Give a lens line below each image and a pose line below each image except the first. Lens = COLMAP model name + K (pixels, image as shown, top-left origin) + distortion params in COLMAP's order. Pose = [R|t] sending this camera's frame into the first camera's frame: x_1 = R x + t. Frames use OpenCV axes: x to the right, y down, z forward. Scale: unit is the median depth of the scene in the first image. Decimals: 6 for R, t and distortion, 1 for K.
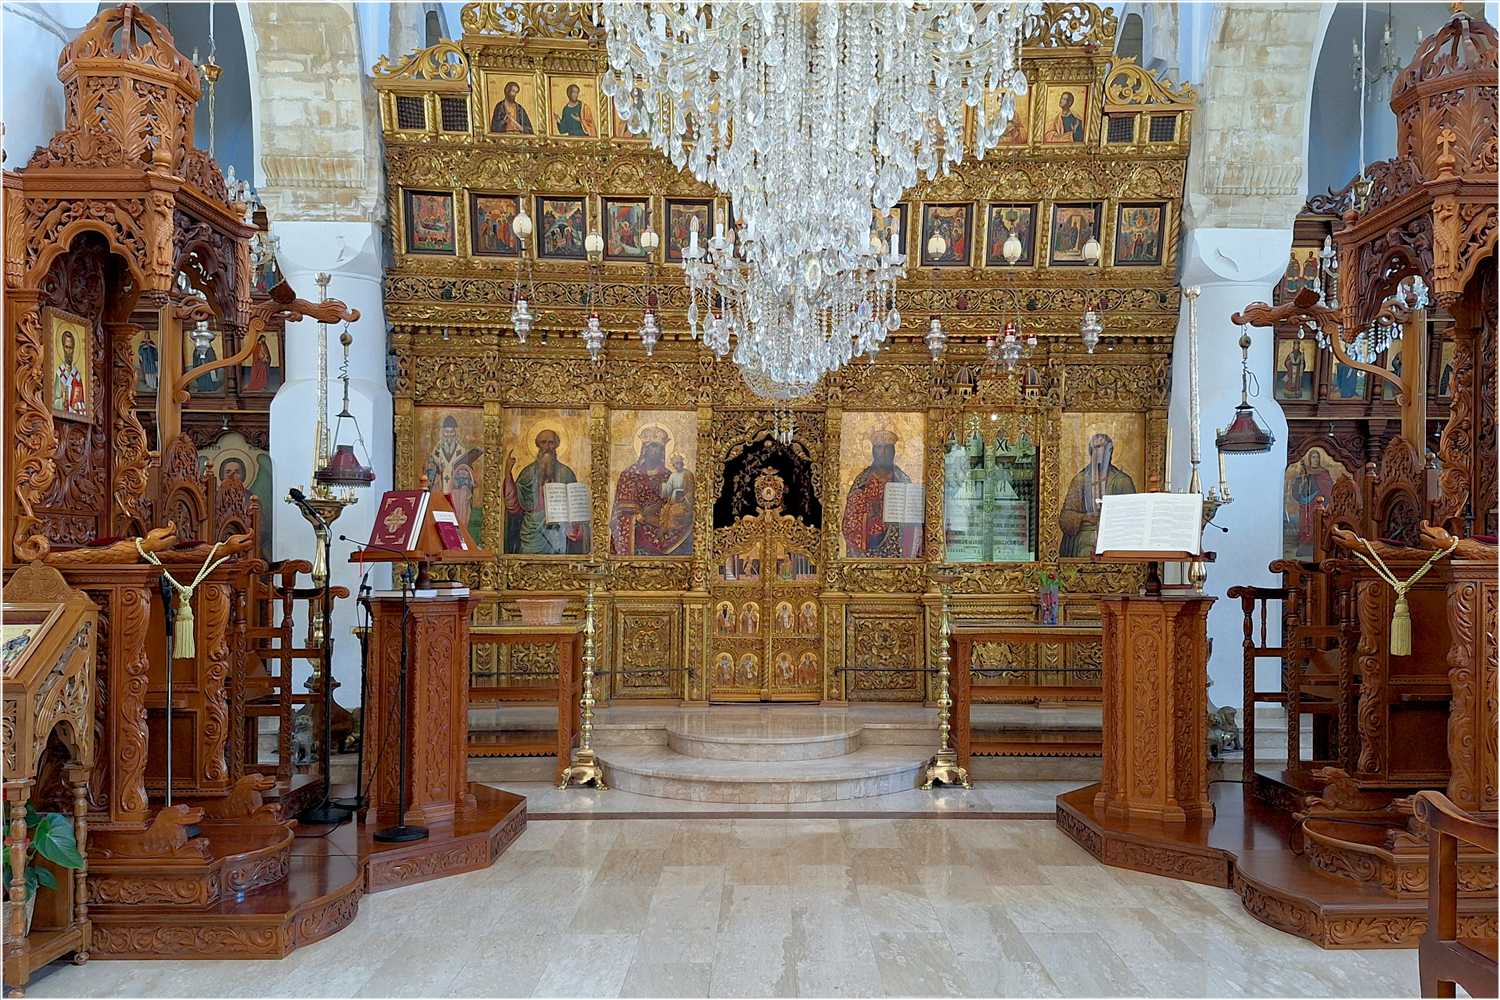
lens RADIAL K [[1182.1, 0, 750.0], [0, 1182.1, 500.0], [0, 0, 1]] dist [0.133307, -0.195393]
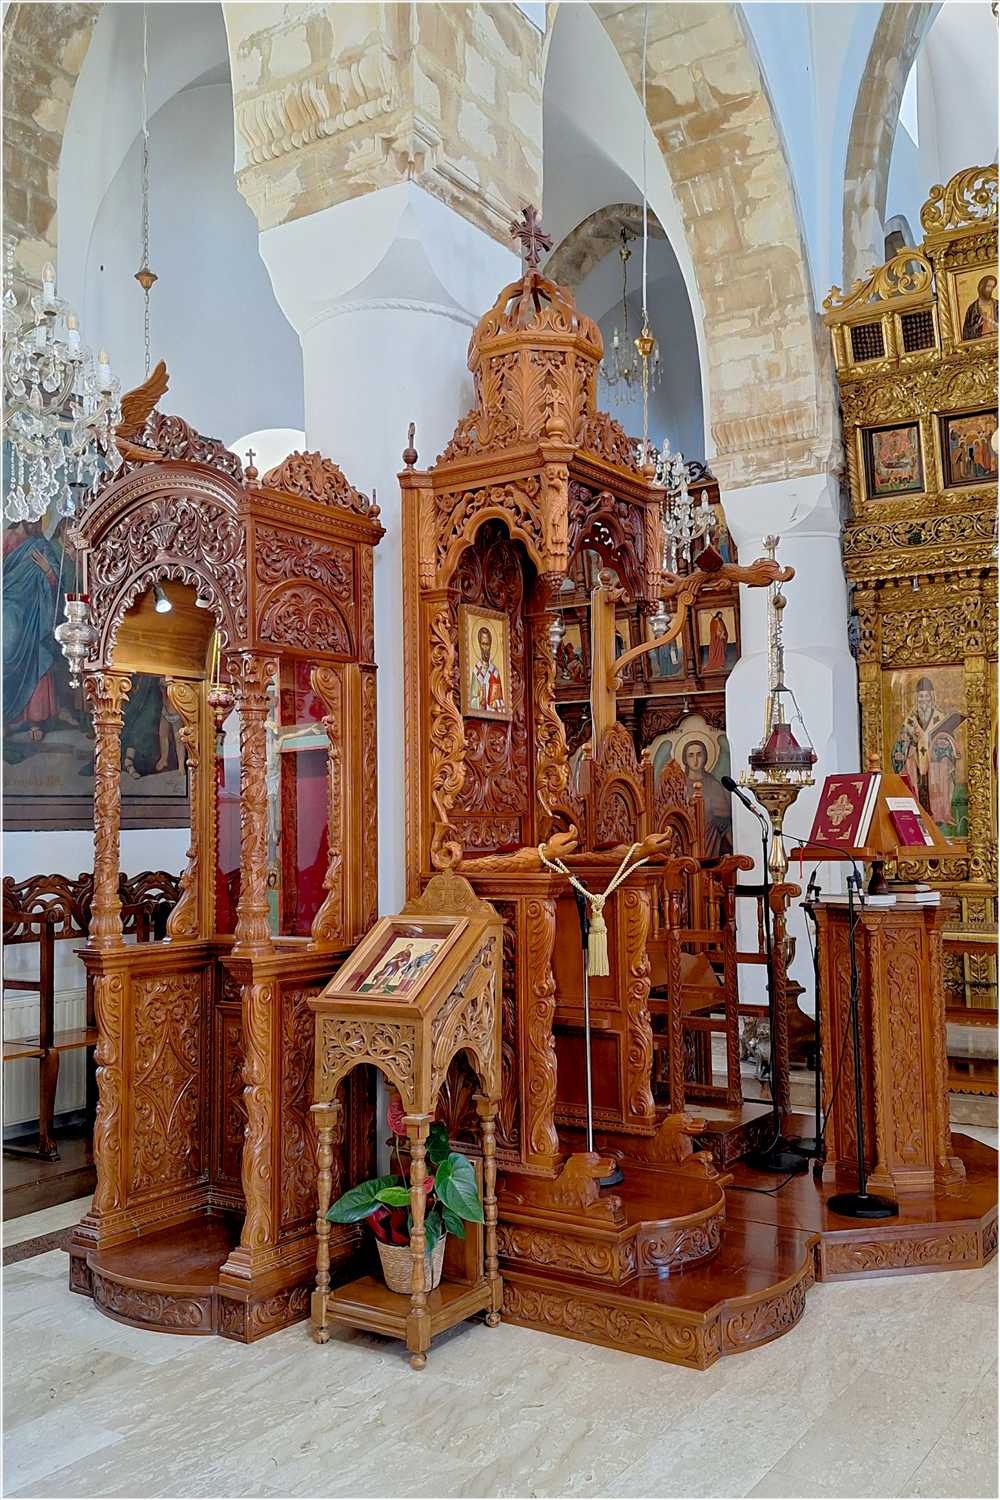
lens RADIAL K [[1182.1, 0, 500.0], [0, 1182.1, 750.0], [0, 0, 1]] dist [0.133307, -0.195393]
pose [[0.817224, -0.047651, -0.574346, -0.011471], [0.039936, 0.998863, -0.026047, -0.014177], [0.574934, -0.001651, 0.818198, 0.201983]]
